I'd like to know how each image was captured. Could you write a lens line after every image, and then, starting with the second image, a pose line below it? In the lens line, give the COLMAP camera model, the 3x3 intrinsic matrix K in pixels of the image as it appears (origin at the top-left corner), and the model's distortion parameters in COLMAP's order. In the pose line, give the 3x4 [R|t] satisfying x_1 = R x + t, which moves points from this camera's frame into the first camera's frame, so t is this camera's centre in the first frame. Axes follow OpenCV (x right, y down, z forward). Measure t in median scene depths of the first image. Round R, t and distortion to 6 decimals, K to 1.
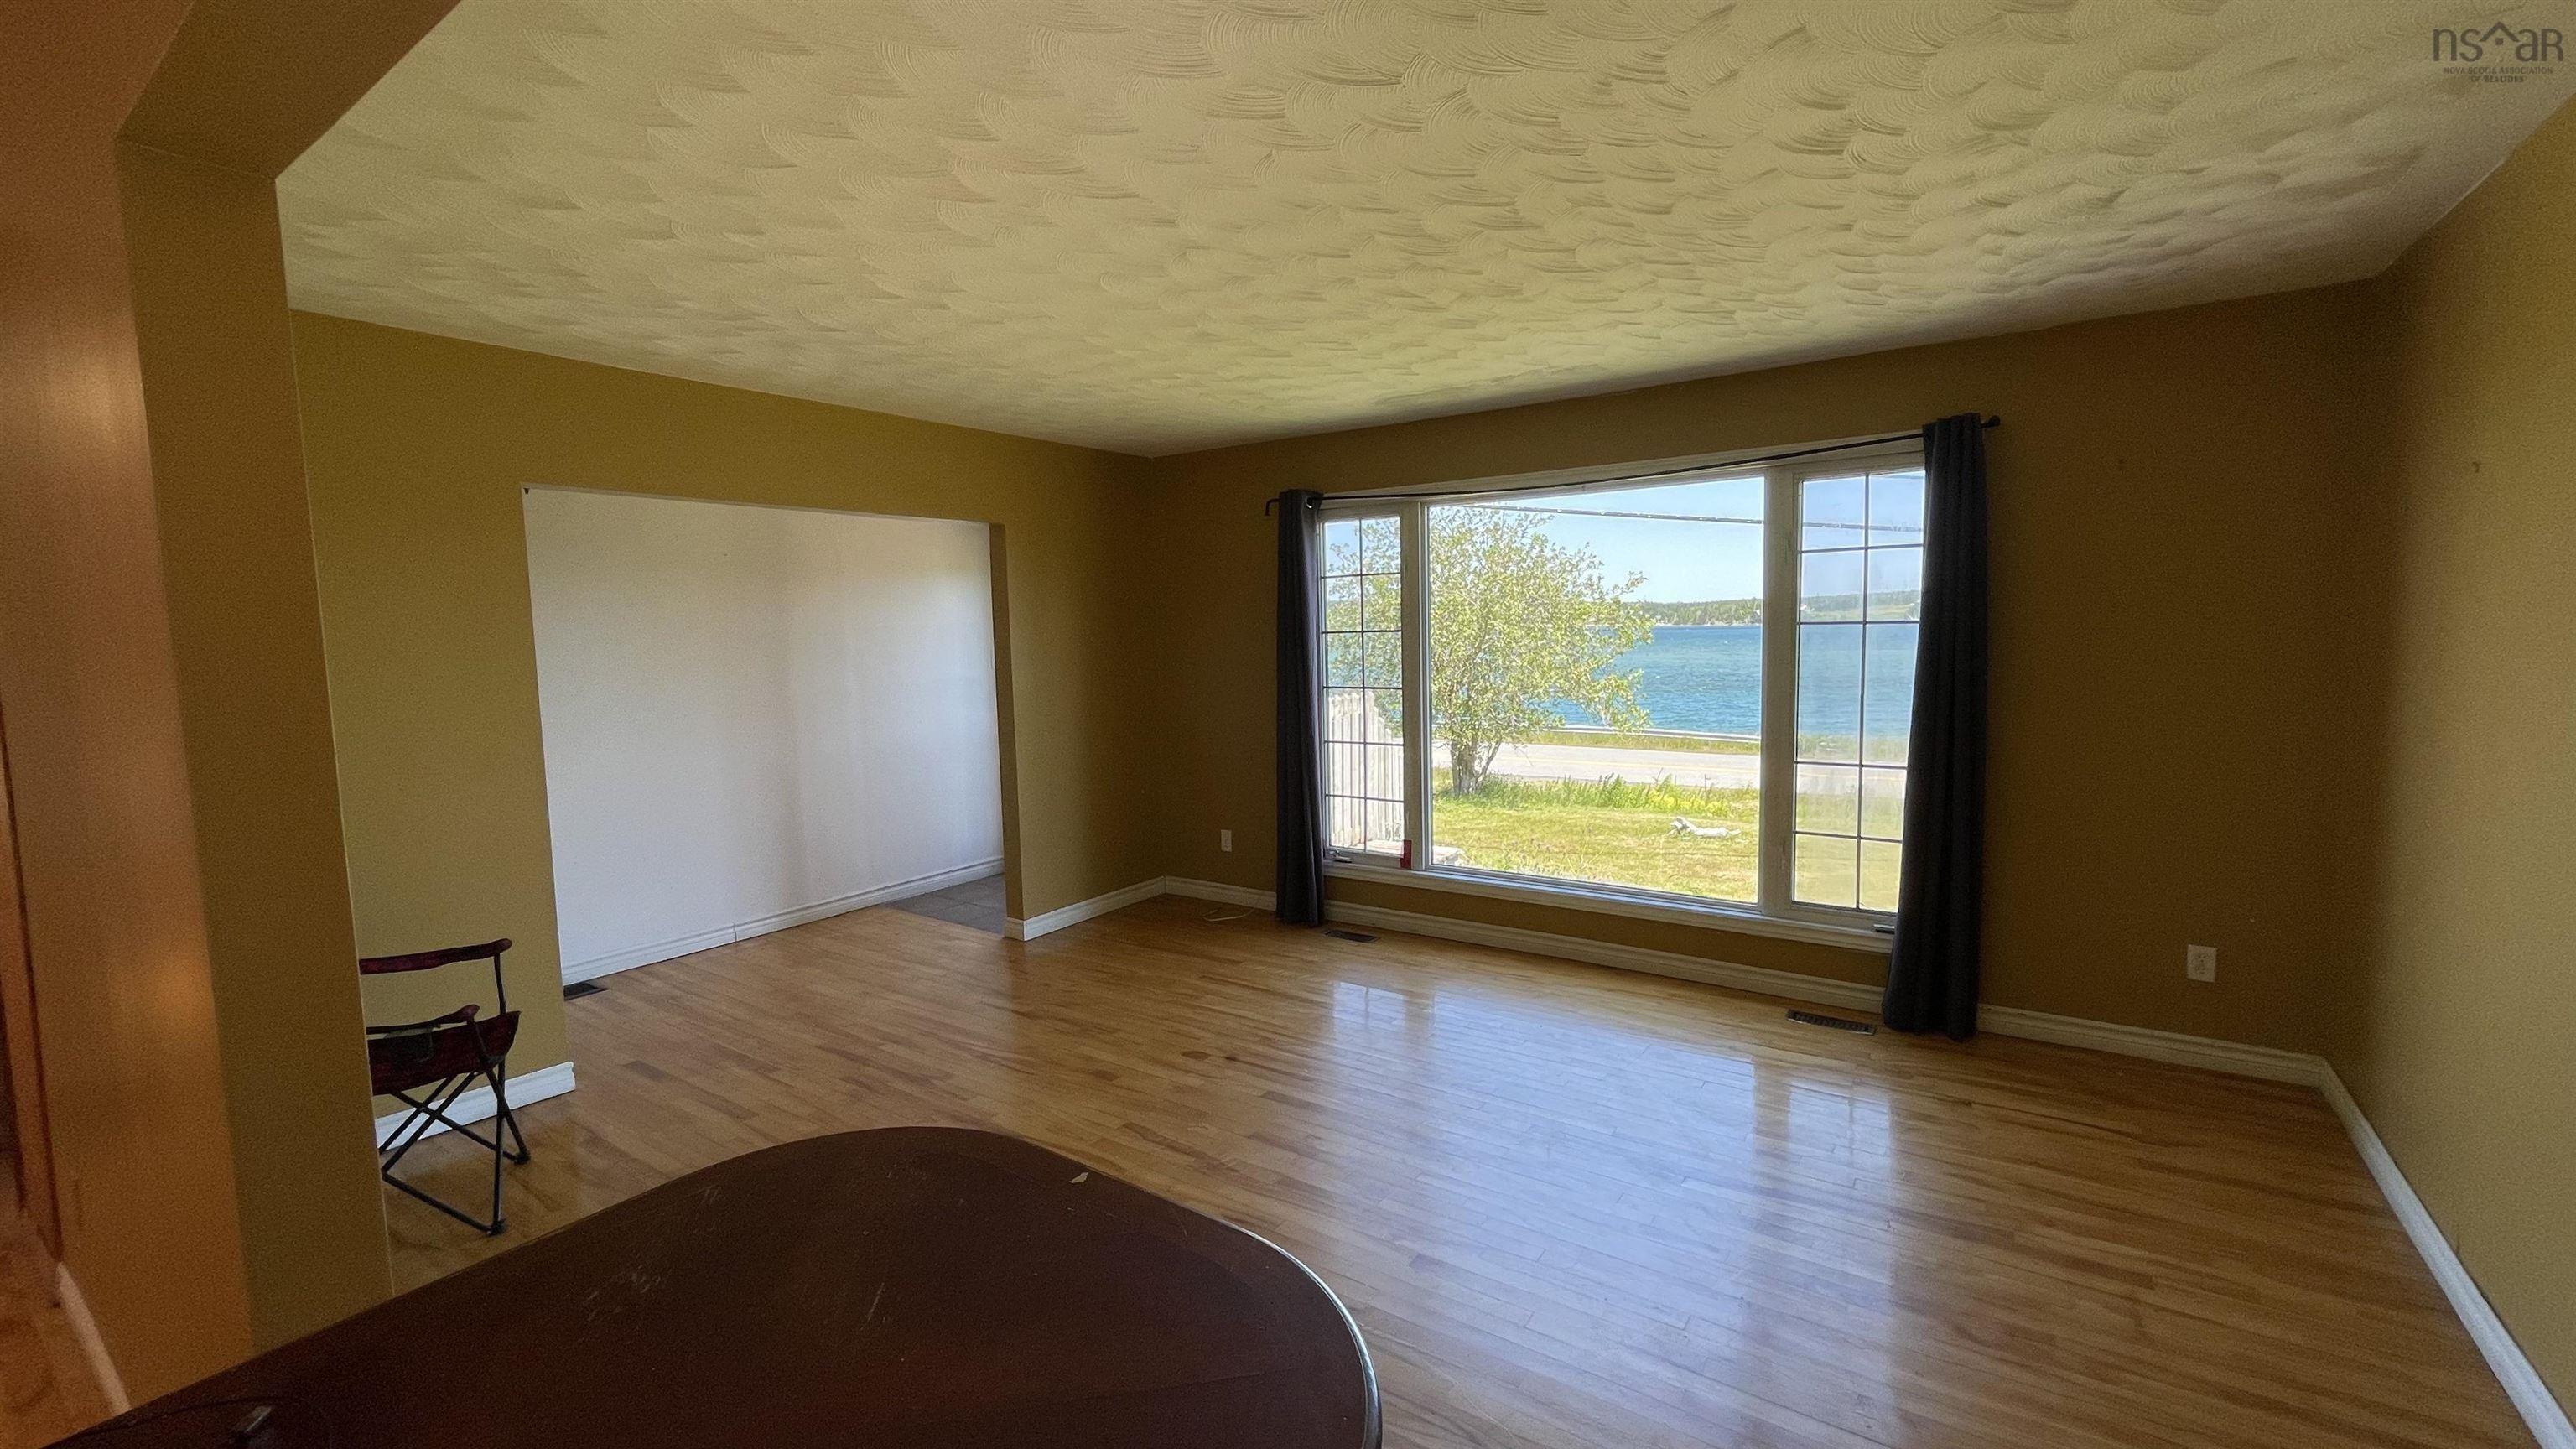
lens RADIAL K [[1046.7, 0, 1297.5], [0, 1046.7, 712.7], [0, 0, 1]] dist [0.001916, -0.000311]
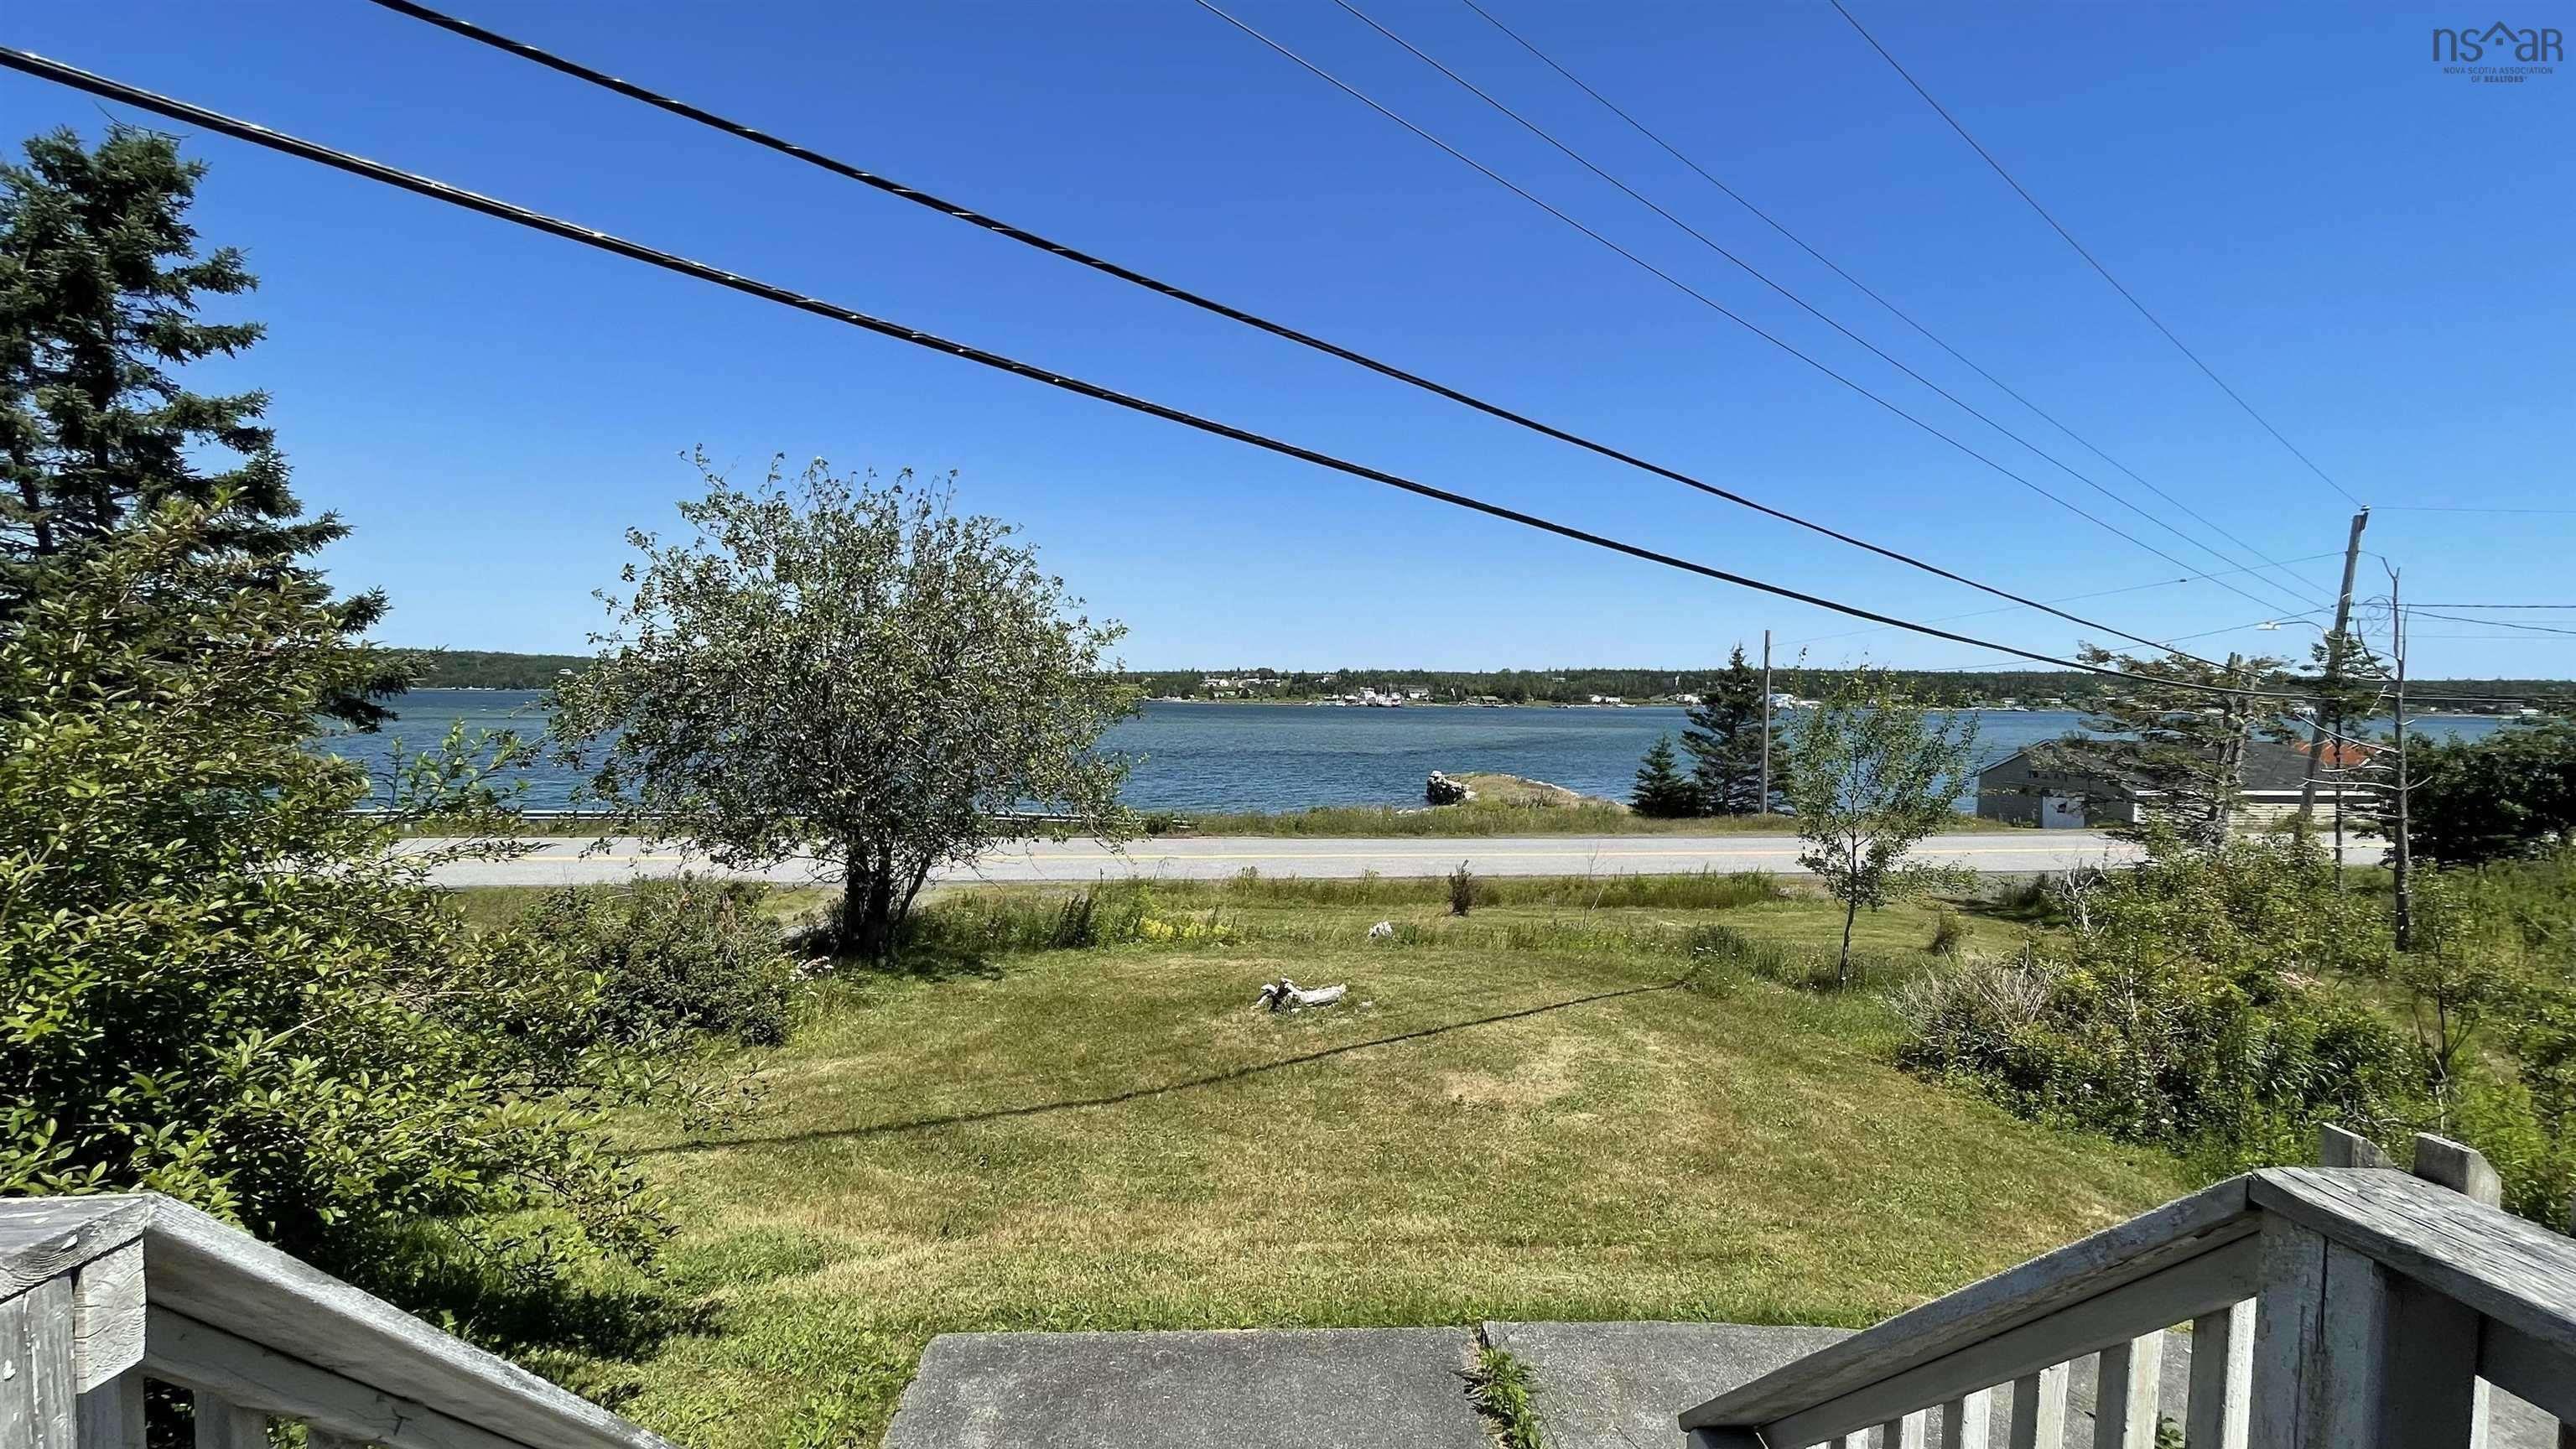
lens RADIAL K [[1046.7, 0, 1290.8], [0, 1046.7, 716.3], [0, 0, 1]] dist [0.001916, -0.000311]
pose [[0.782307, 0.017717, 0.622641, -0.046051], [0.021501, 0.998232, -0.055419, -0.028282], [-0.622522, 0.056742, 0.780543, 0.448927]]
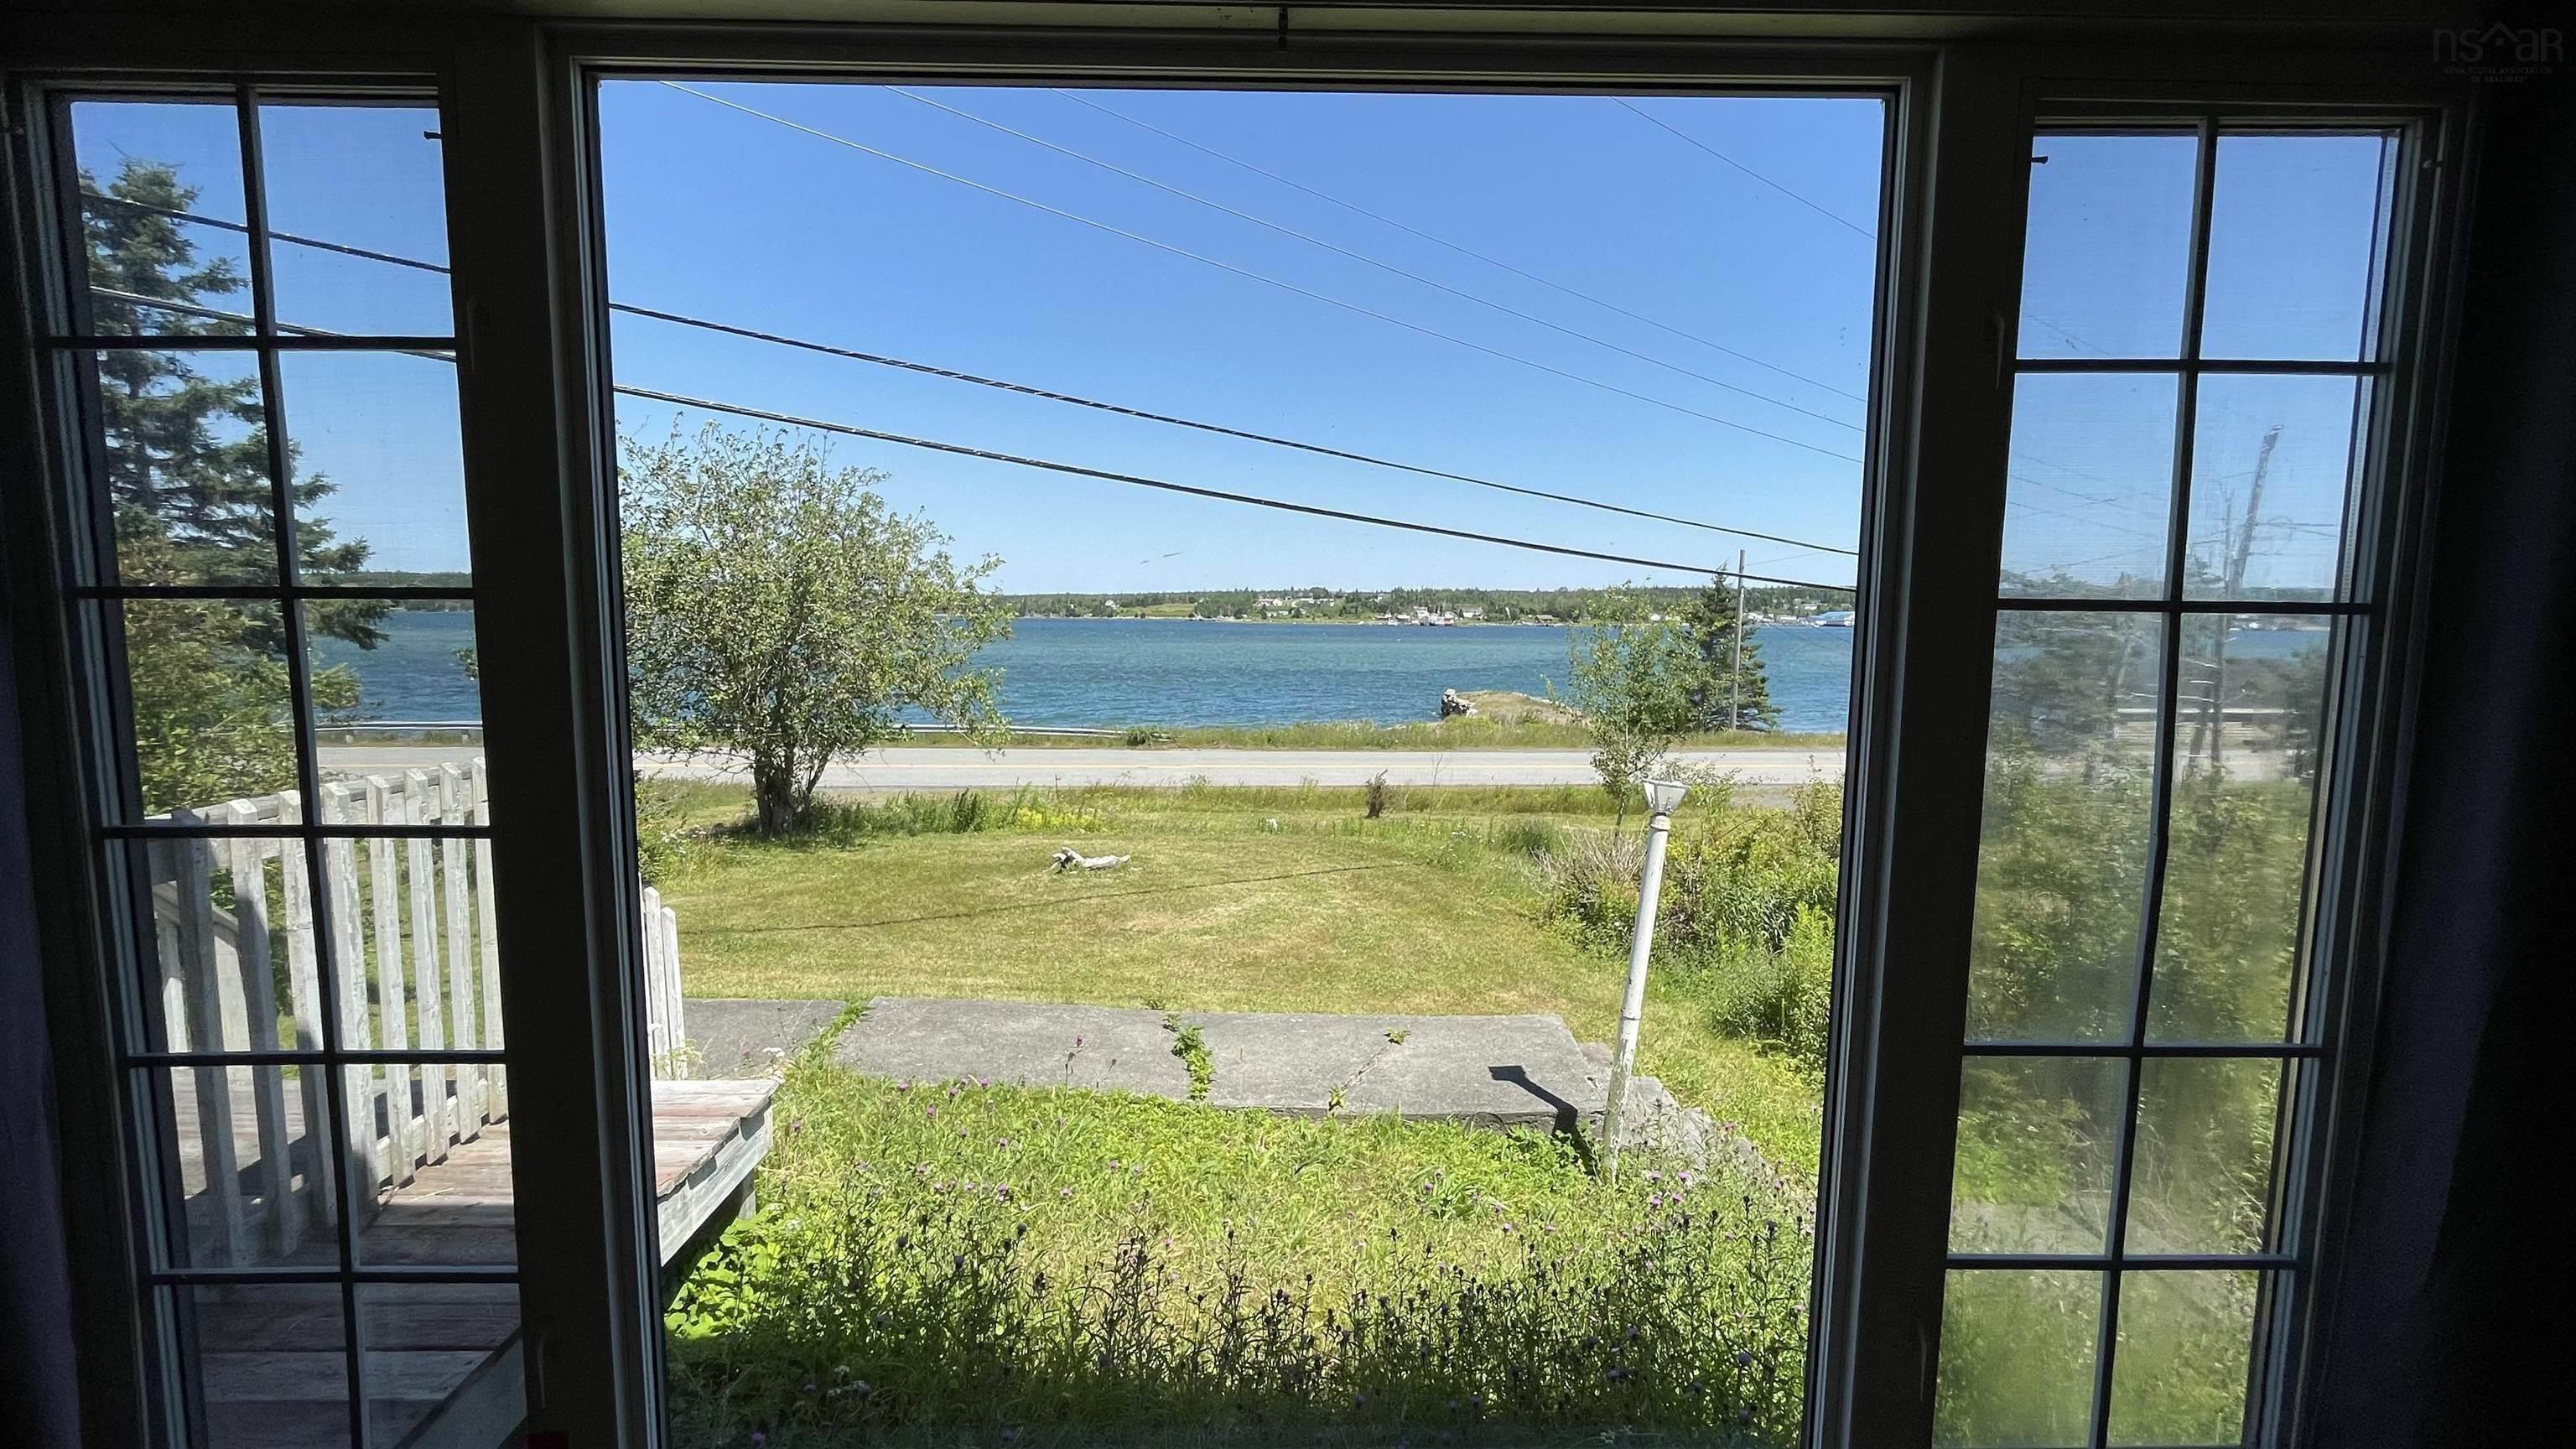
lens RADIAL K [[1046.7, 0, 1288.1], [0, 1046.7, 721.4], [0, 0, 1]] dist [0.001916, -0.000311]
pose [[0.815842, -0.031438, 0.577420, 0.033081], [0.020981, 0.999473, 0.024772, -0.016397], [-0.577895, -0.008095, 0.816071, 0.213273]]
